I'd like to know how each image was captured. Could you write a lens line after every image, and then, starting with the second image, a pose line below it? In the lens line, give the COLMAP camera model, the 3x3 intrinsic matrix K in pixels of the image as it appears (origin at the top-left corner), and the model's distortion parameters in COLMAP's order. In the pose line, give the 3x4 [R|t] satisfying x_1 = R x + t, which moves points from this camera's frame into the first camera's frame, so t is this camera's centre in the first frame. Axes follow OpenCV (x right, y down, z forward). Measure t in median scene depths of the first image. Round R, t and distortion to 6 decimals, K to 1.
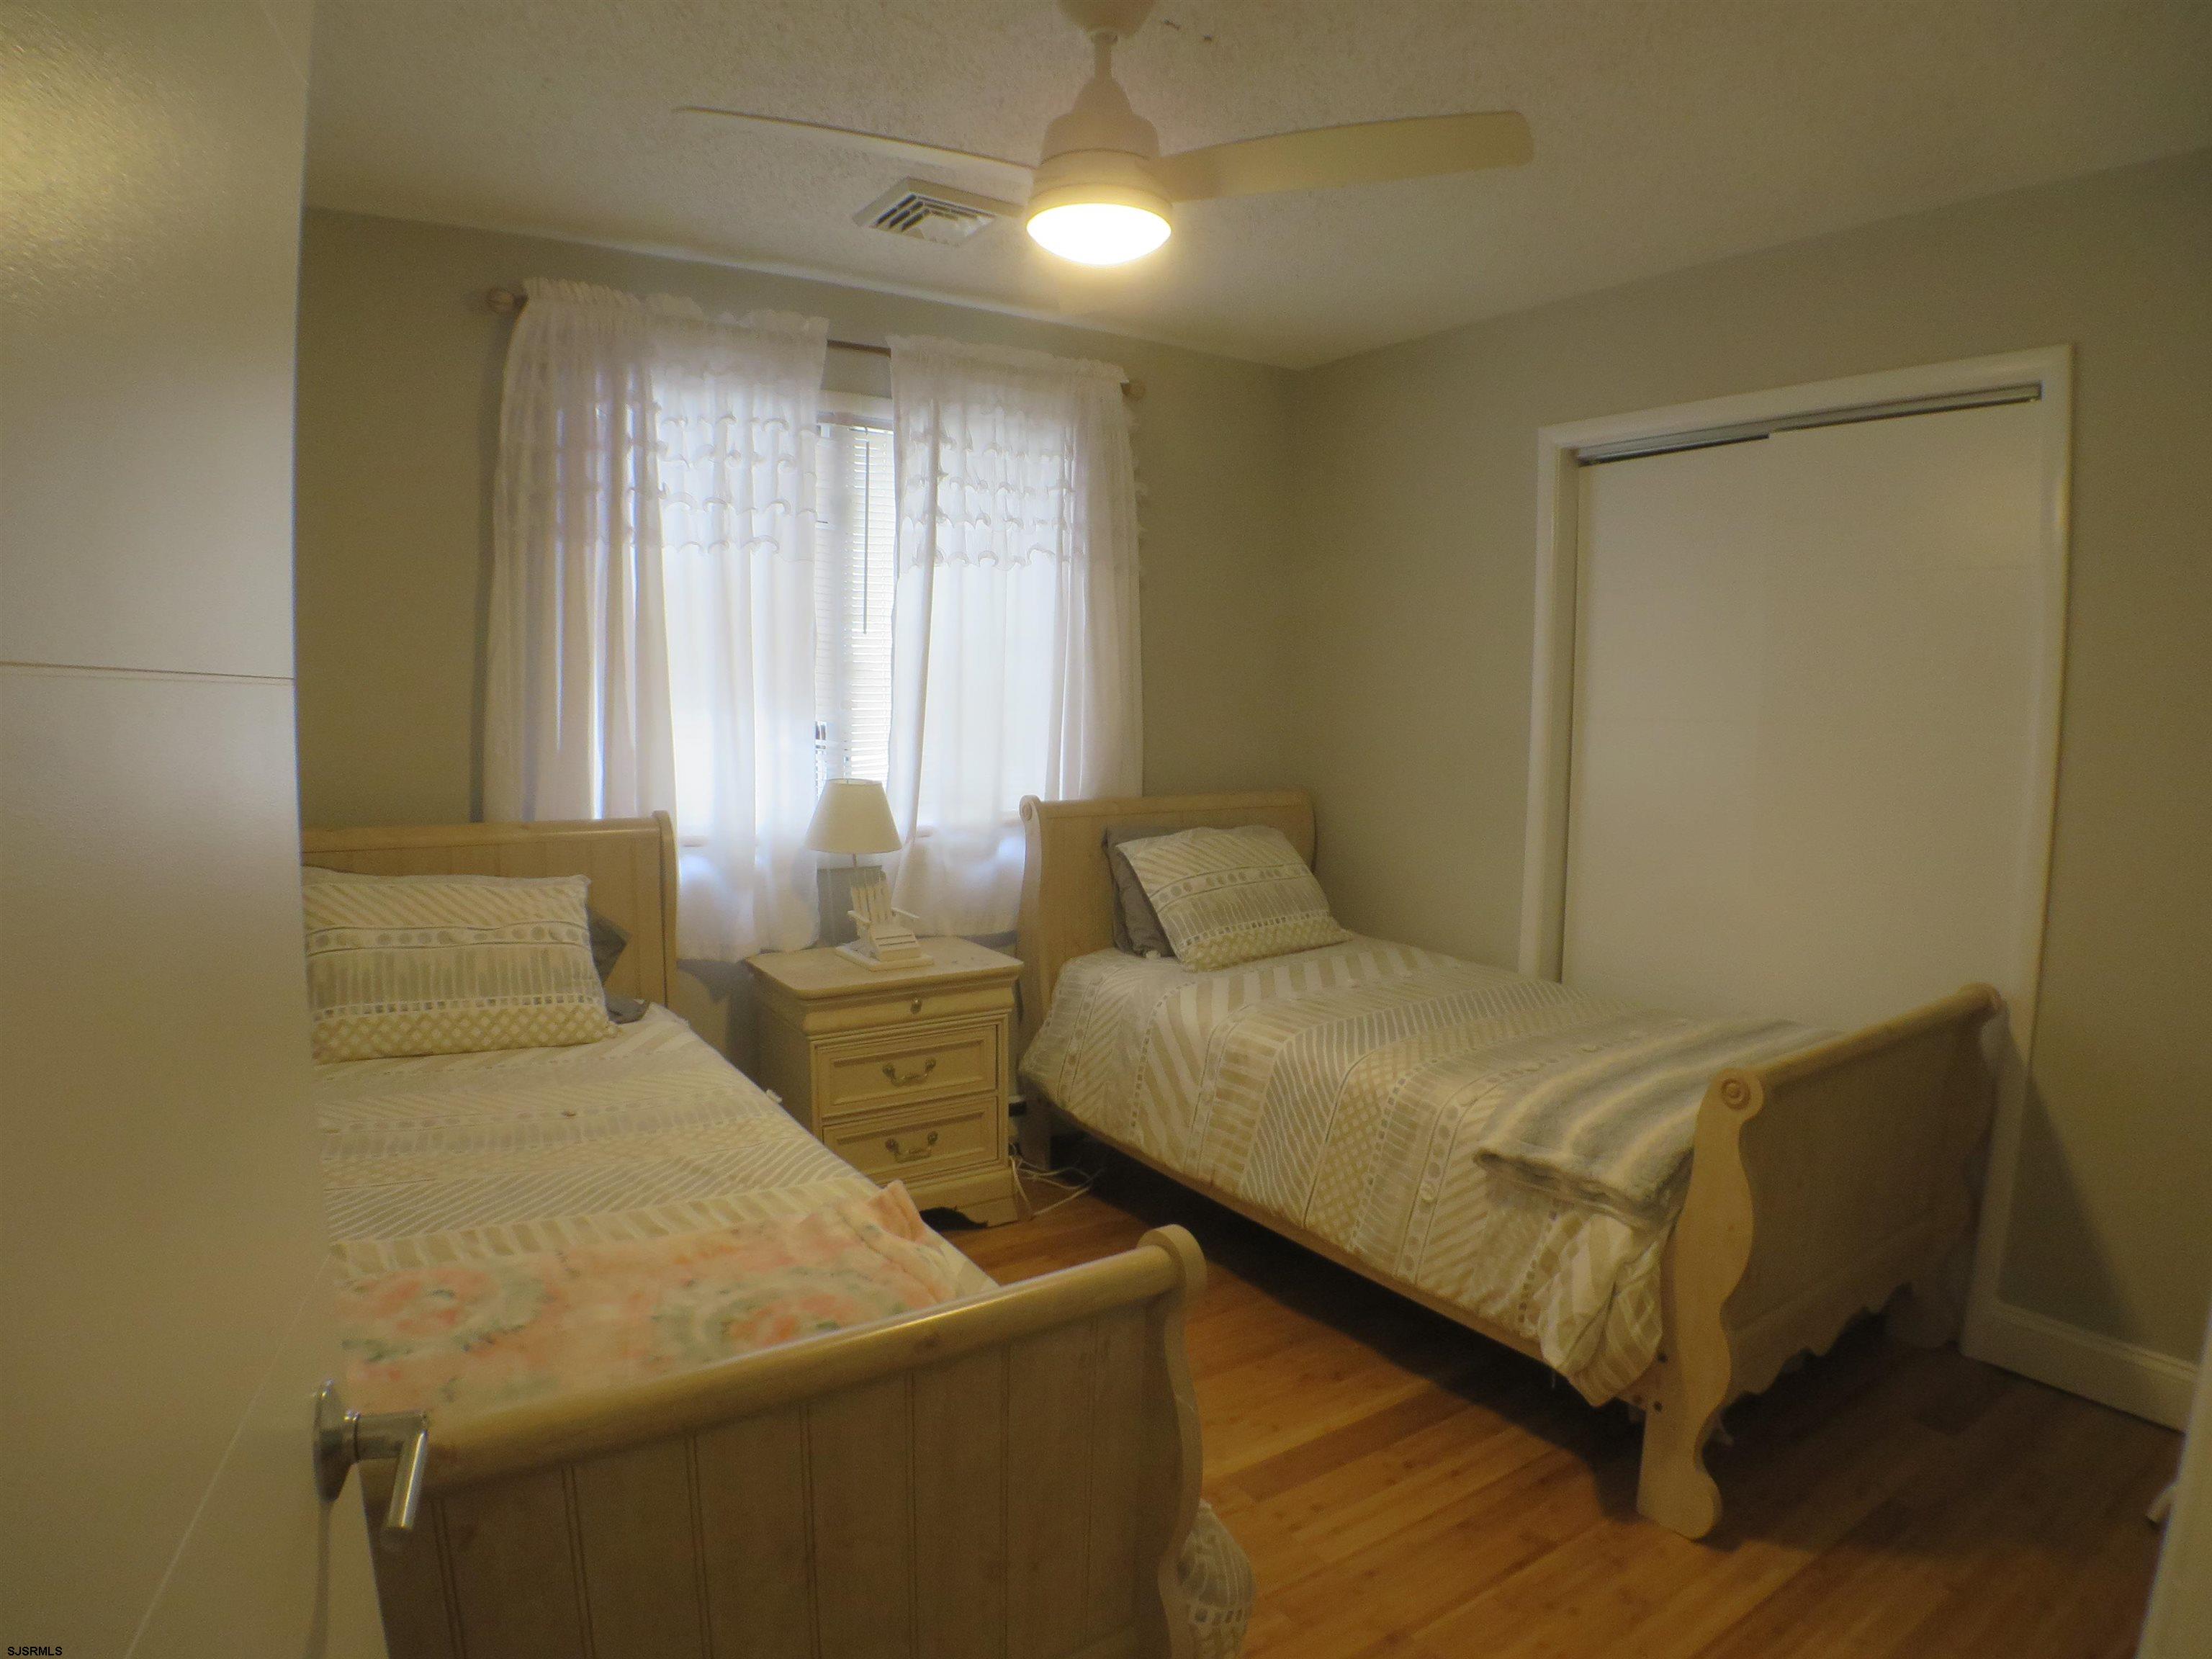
lens RADIAL K [[1295.7, 0, 1112.7], [0, 1295.7, 833.4], [0, 0, 1]] dist [-0.156473, 0.030250]
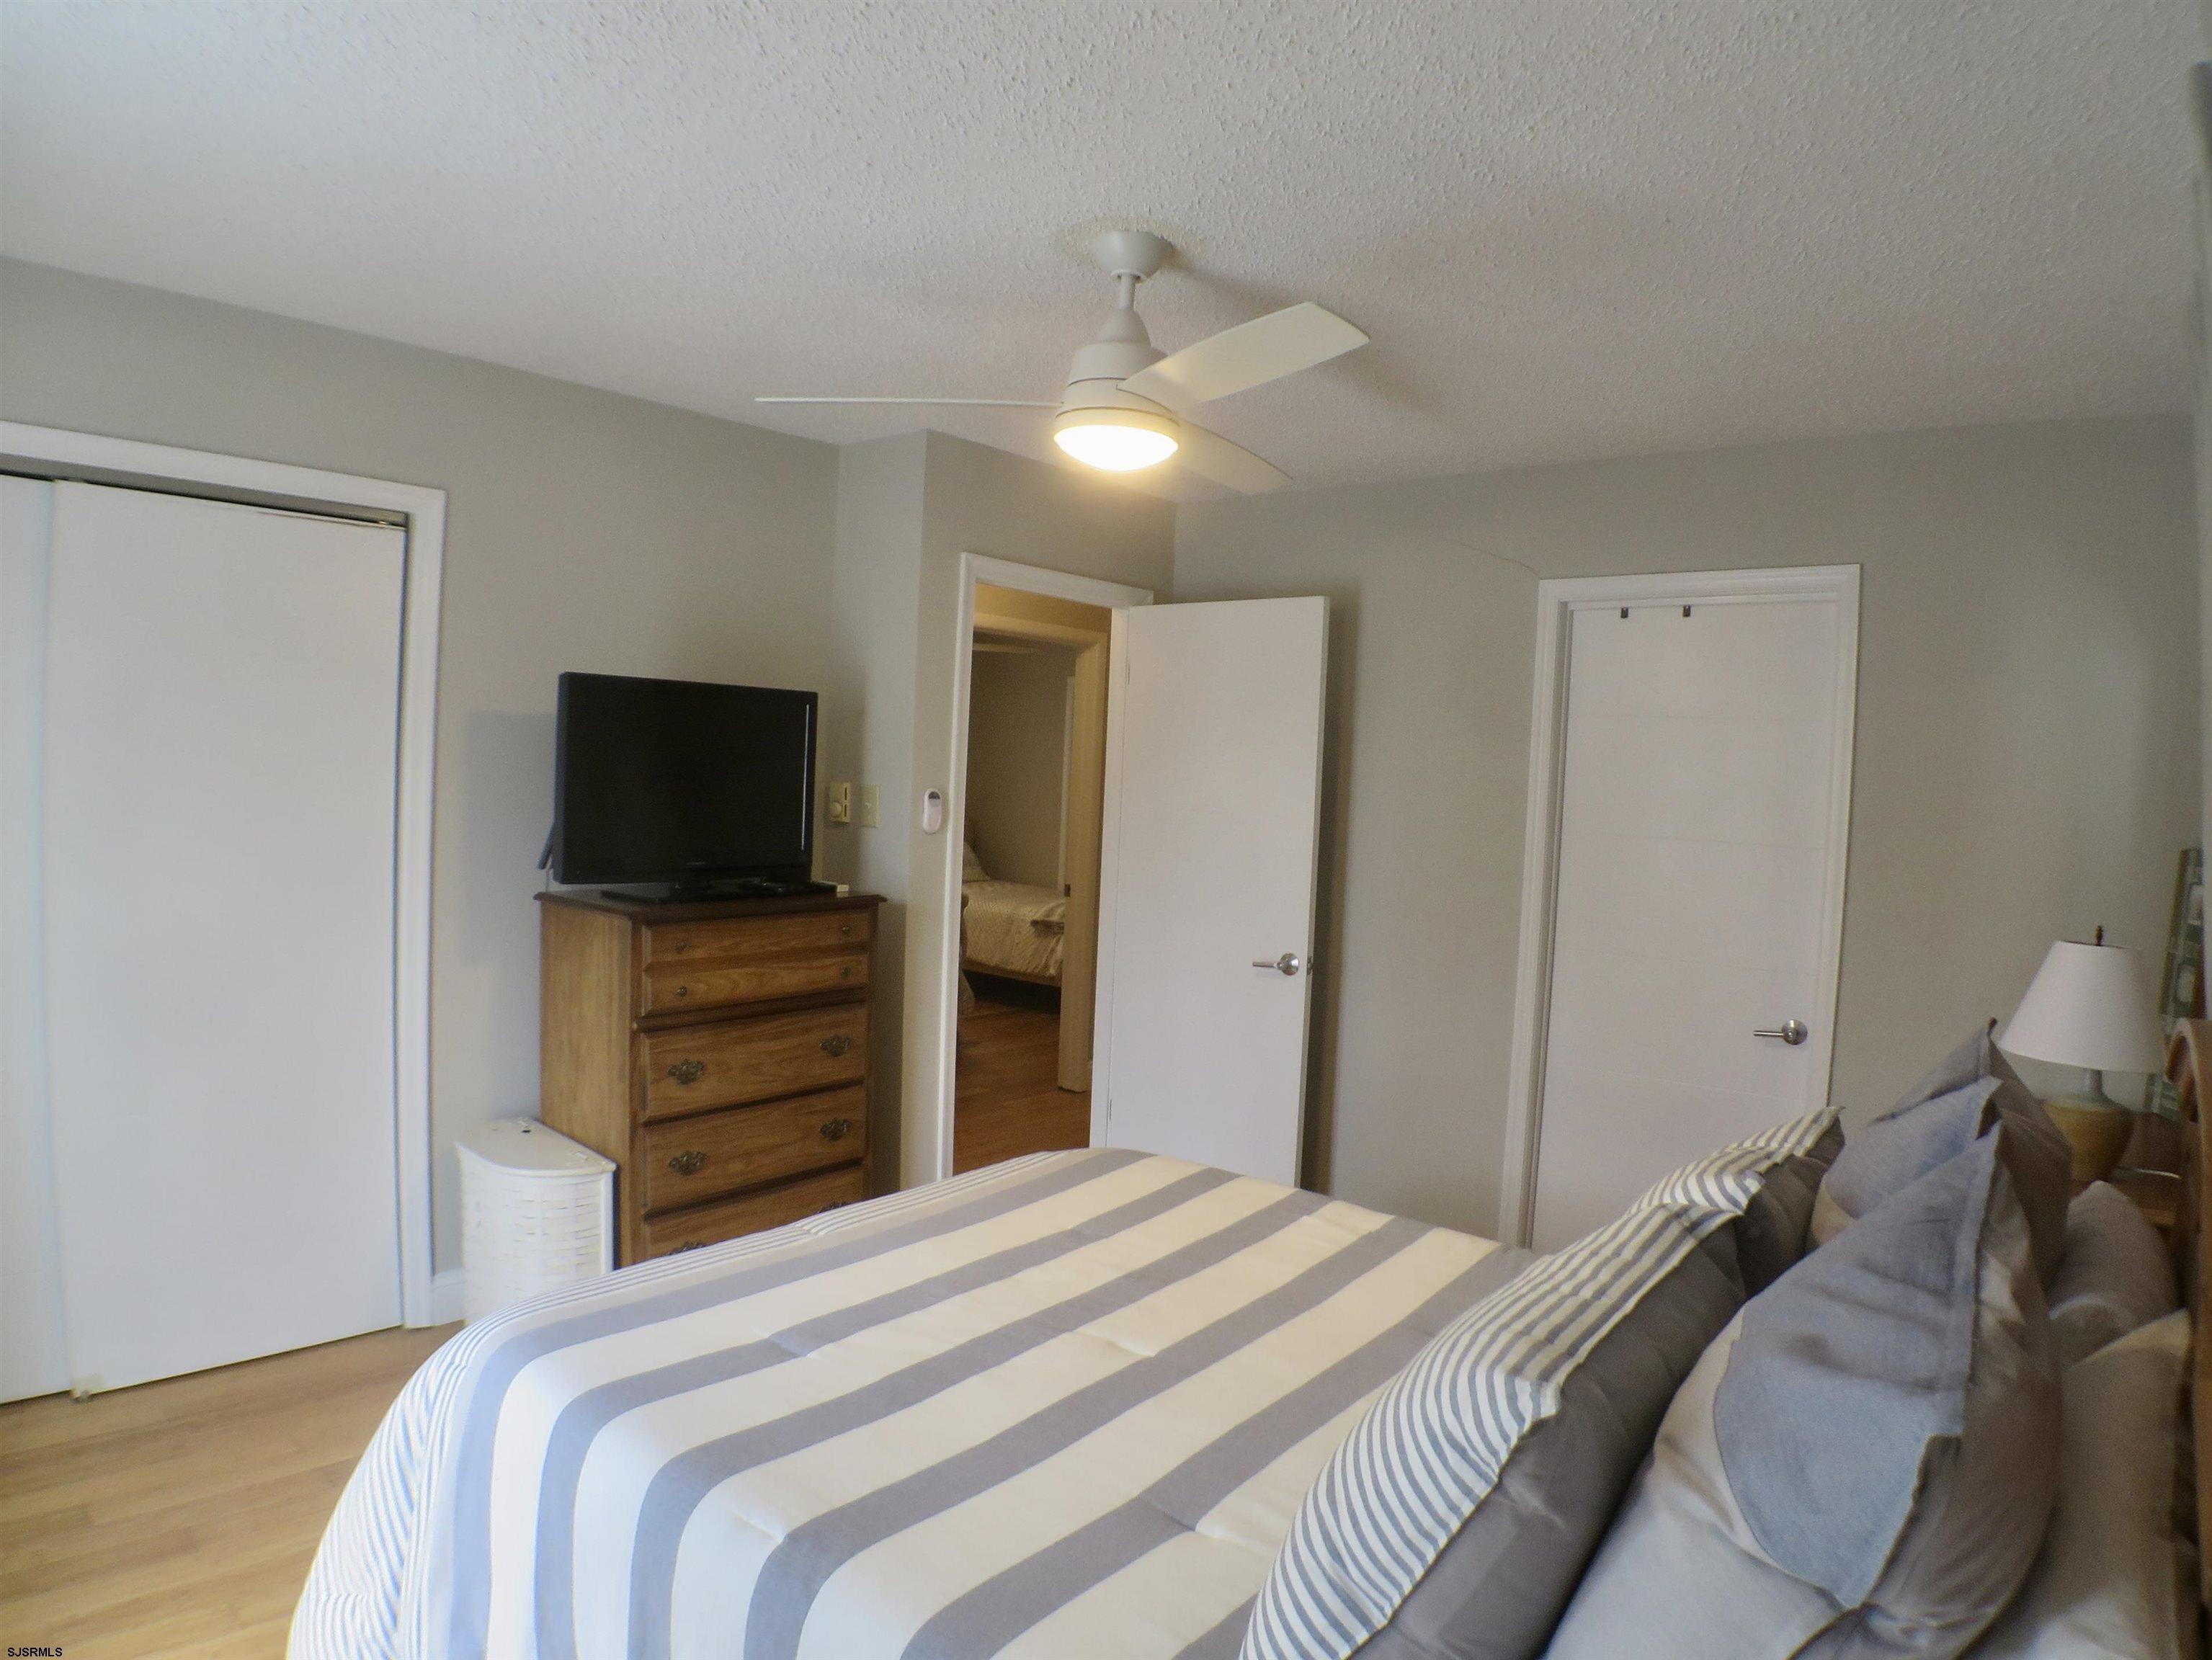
lens RADIAL K [[1295.7, 0, 1112.7], [0, 1295.7, 833.9], [0, 0, 1]] dist [-0.156473, 0.030250]
pose [[0.958765, 0.025465, 0.283056, -0.469471], [-0.012407, 0.998778, -0.047829, 0.181284], [-0.283928, 0.042345, 0.957910, -2.298475]]
